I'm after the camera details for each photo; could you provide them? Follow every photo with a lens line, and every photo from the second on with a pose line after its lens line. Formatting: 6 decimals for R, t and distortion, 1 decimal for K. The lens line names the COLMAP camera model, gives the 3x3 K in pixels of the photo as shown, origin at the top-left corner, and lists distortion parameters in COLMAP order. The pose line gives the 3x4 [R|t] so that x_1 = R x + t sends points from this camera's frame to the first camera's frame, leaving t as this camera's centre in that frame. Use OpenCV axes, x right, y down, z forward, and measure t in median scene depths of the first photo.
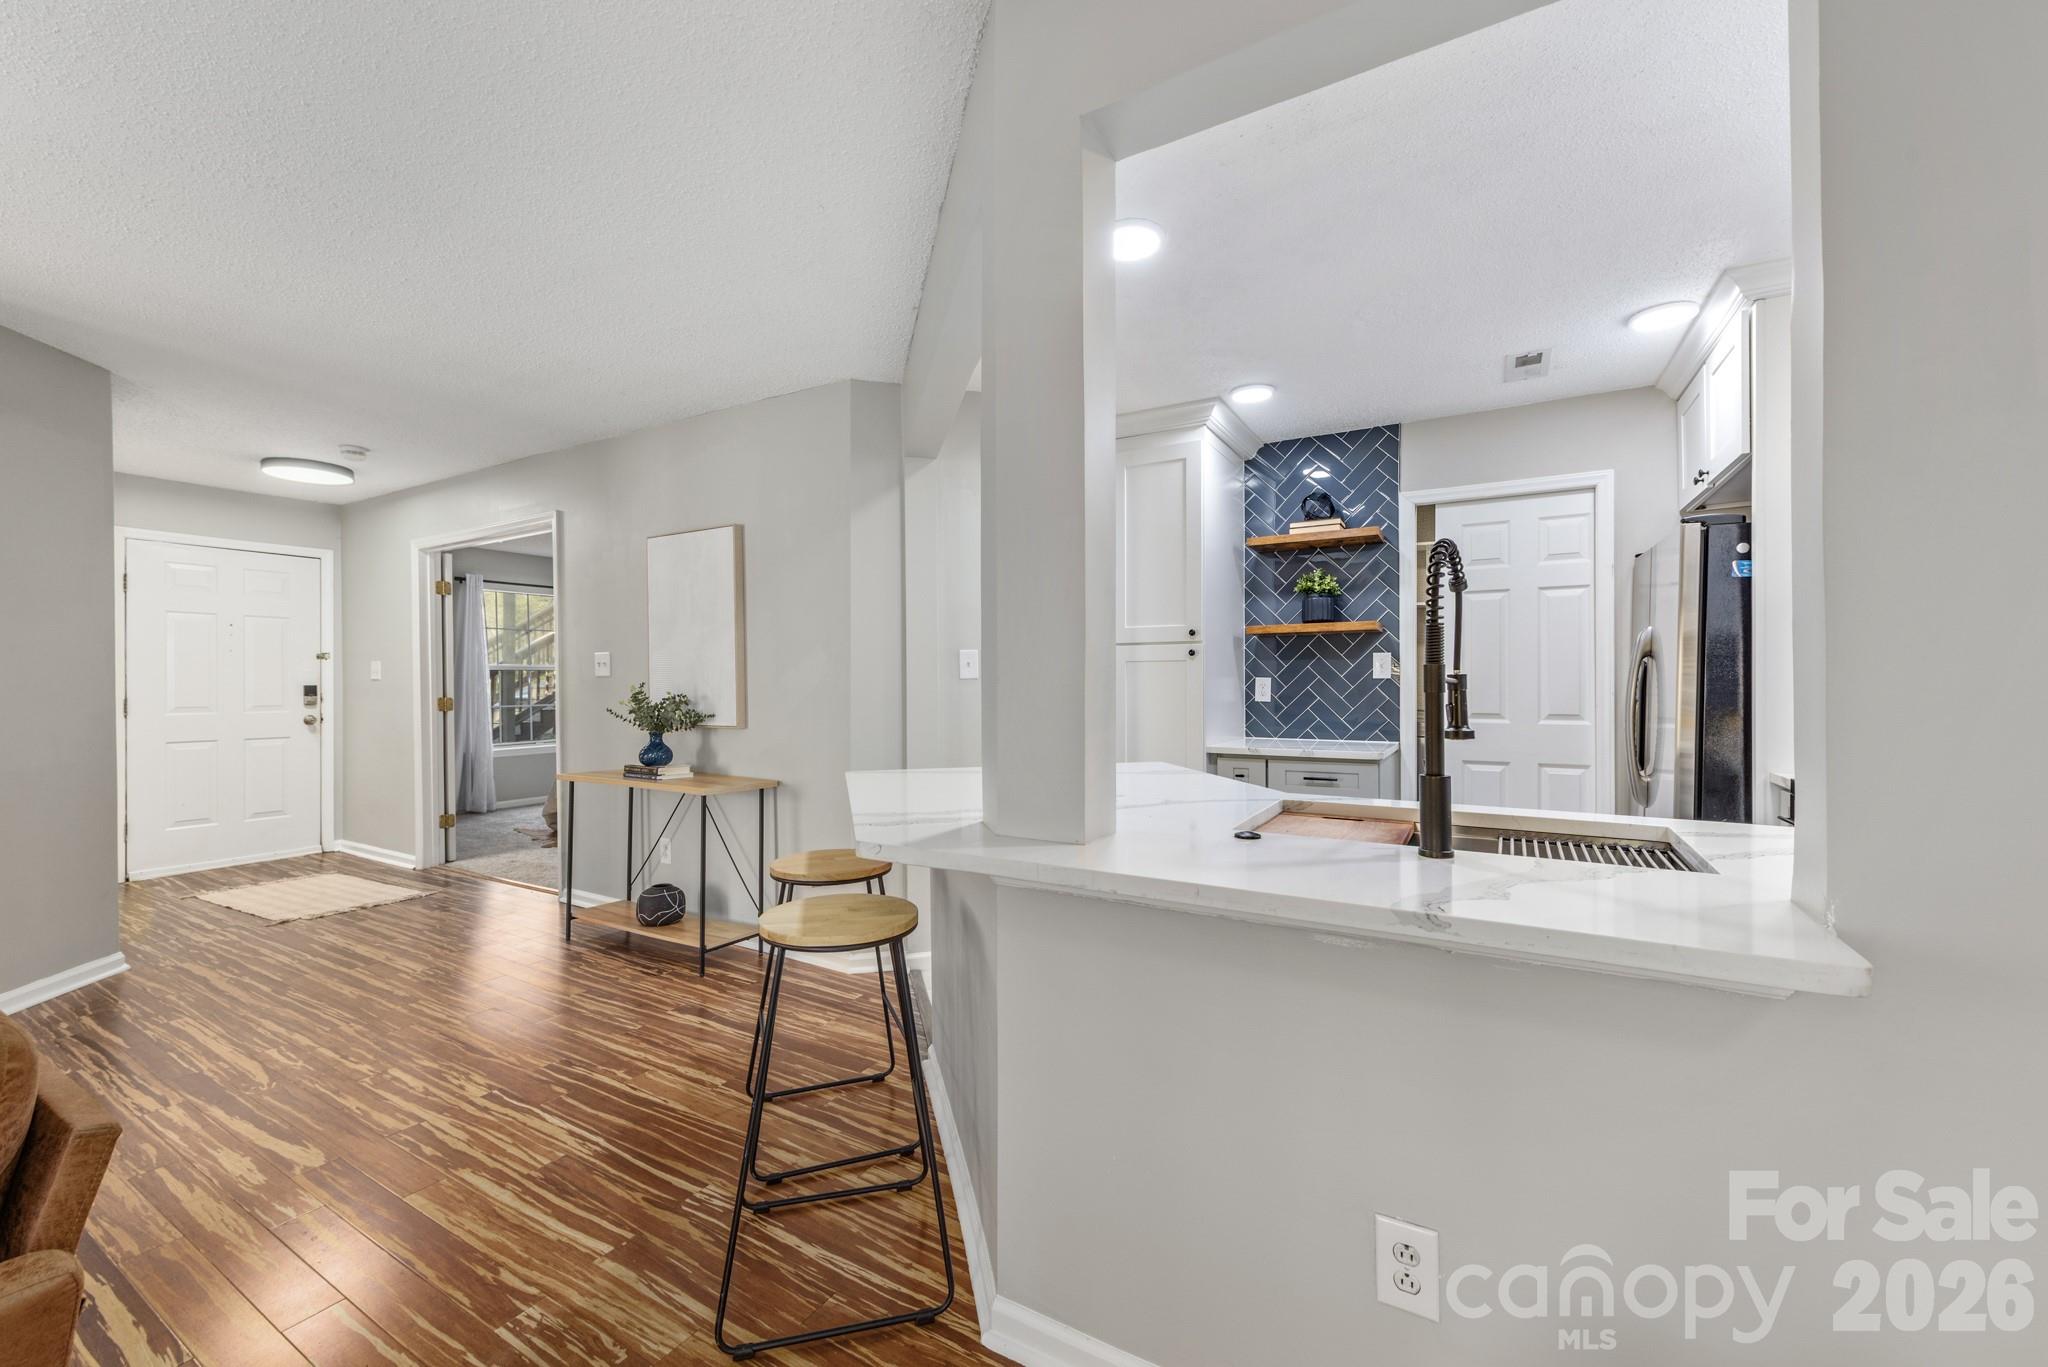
lens RADIAL K [[802.0, 0, 1036.9], [0, 802.0, 686.2], [0, 0, 1]] dist [0.010946, -0.003032]
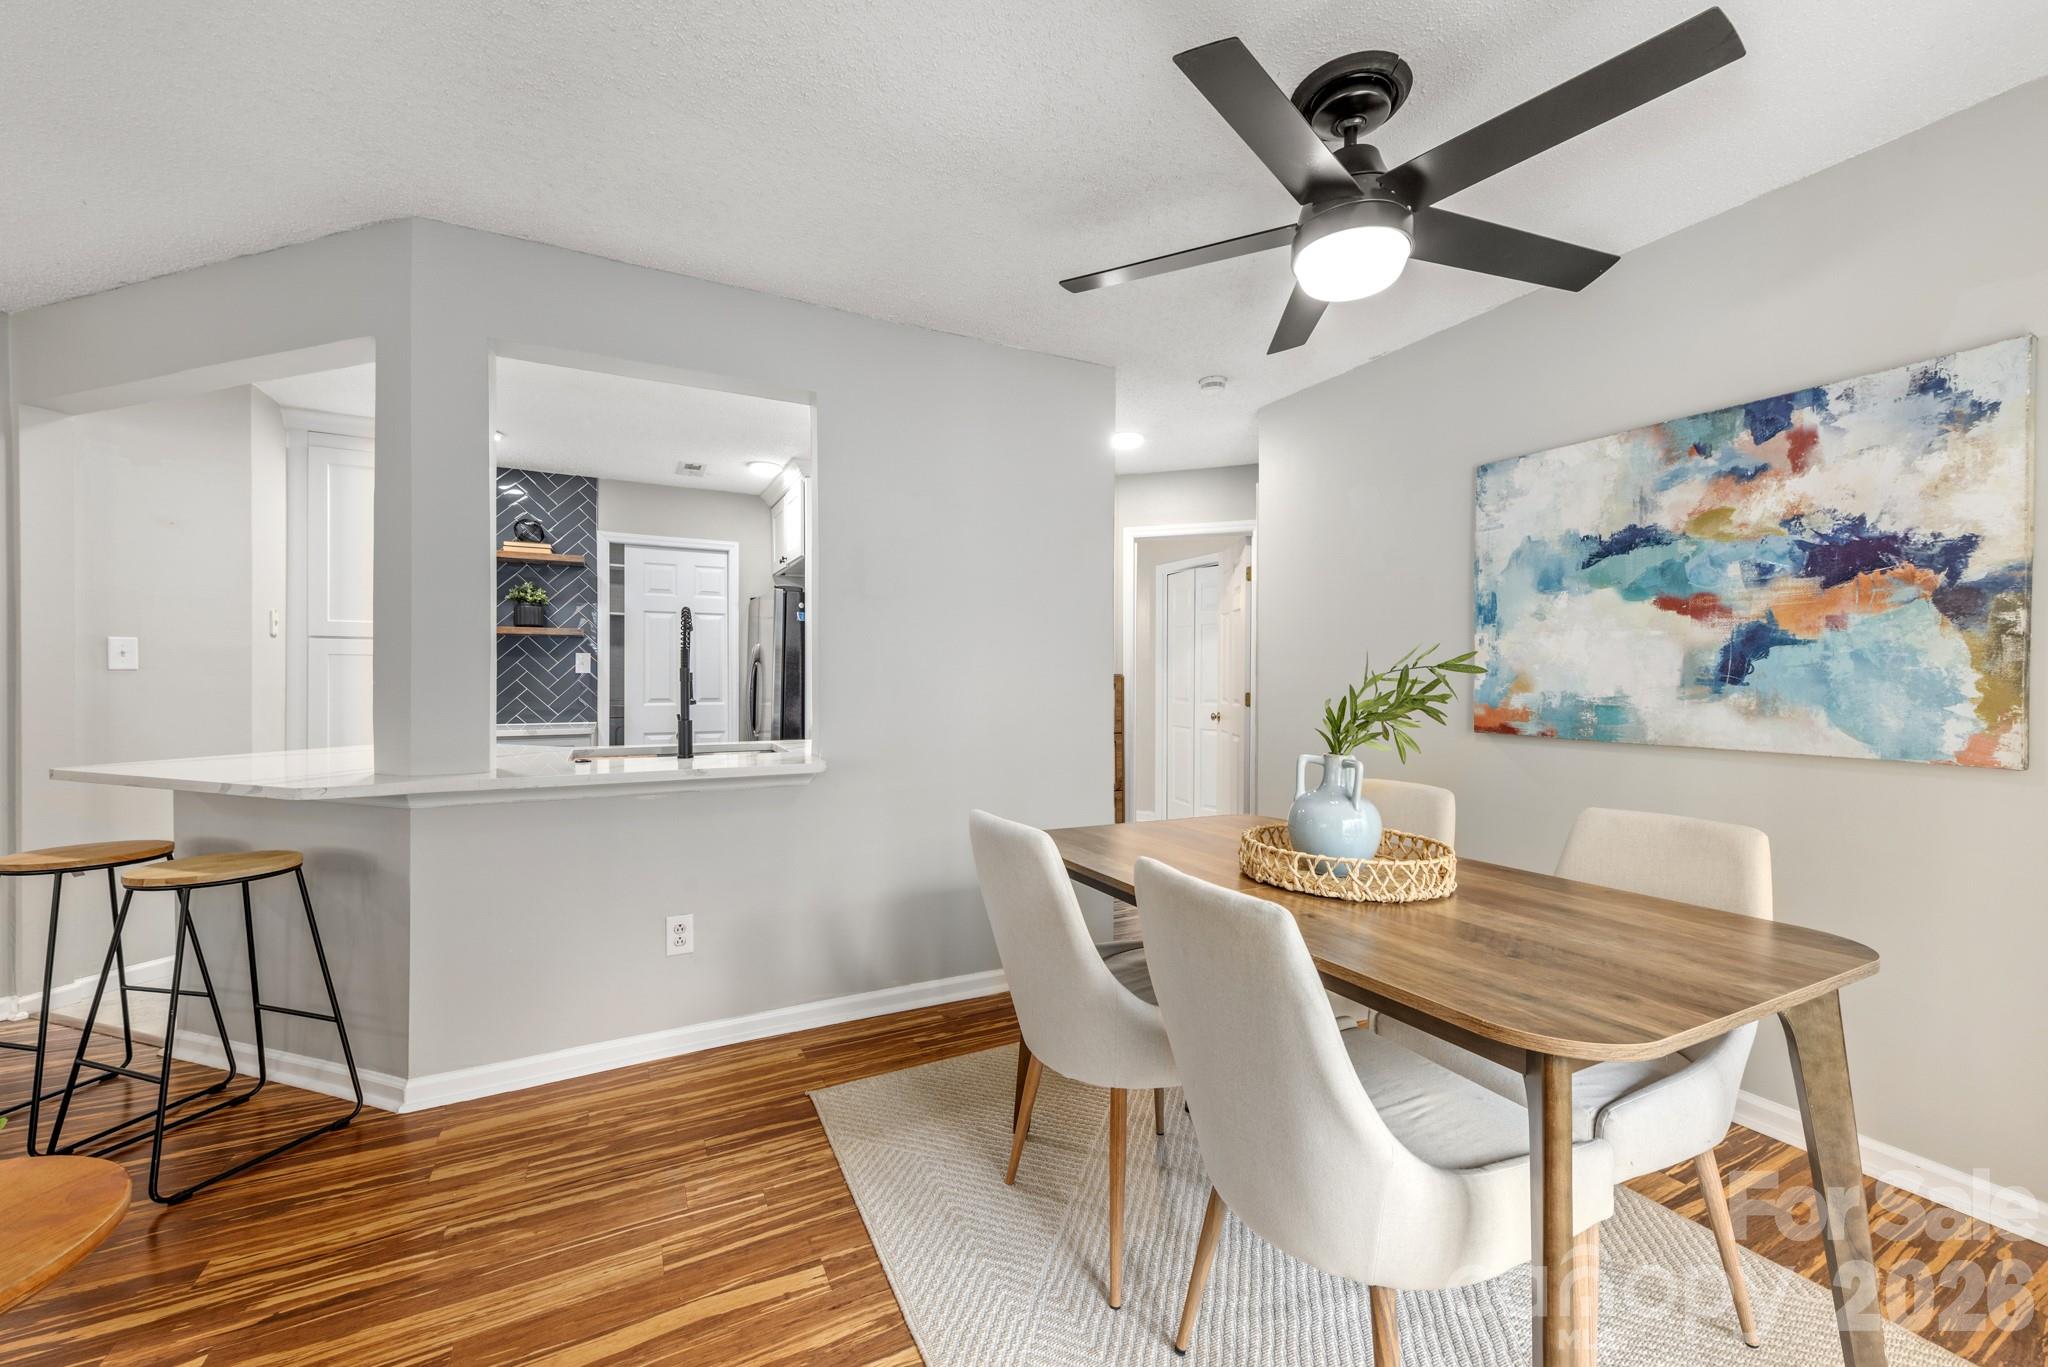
lens RADIAL K [[802.0, 0, 1038.0], [0, 802.0, 679.3], [0, 0, 1]] dist [0.010946, -0.003032]
pose [[0.540299, 0.002792, 0.841468, -0.261725], [-0.000687, 0.999996, -0.002877, 0.003375], [-0.841473, 0.000976, 0.540299, -0.309175]]
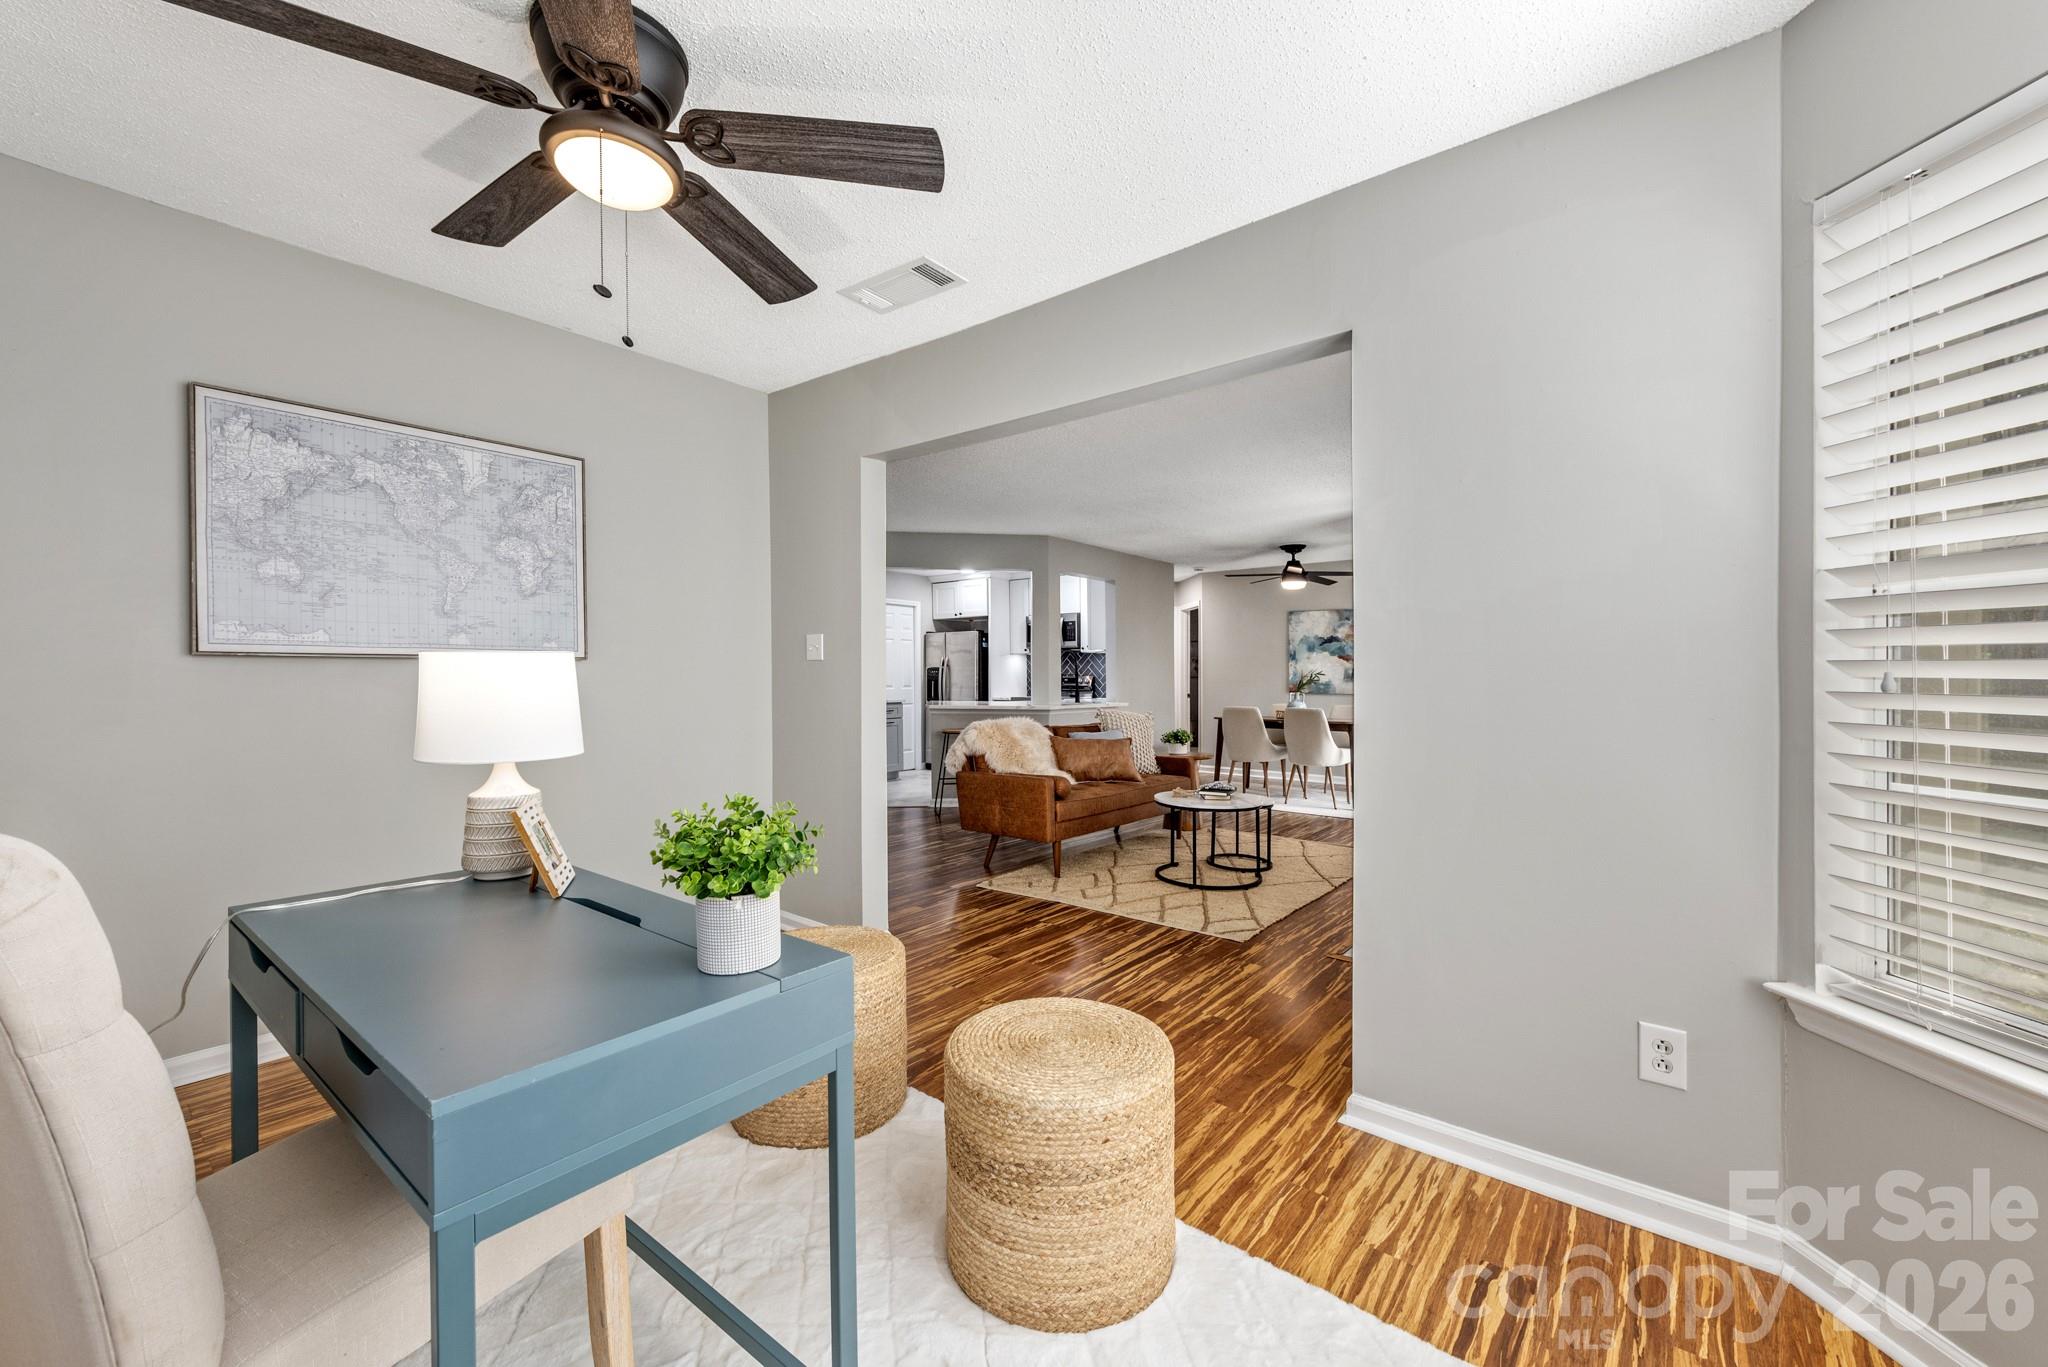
lens RADIAL K [[802.0, 0, 1025.3], [0, 802.0, 666.9], [0, 0, 1]] dist [0.010946, -0.003032]
pose [[0.163802, 0.014776, 0.986383, -1.887694], [-0.002795, 0.999891, -0.014514, 0.008879], [-0.986489, -0.000380, 0.163826, 0.125376]]
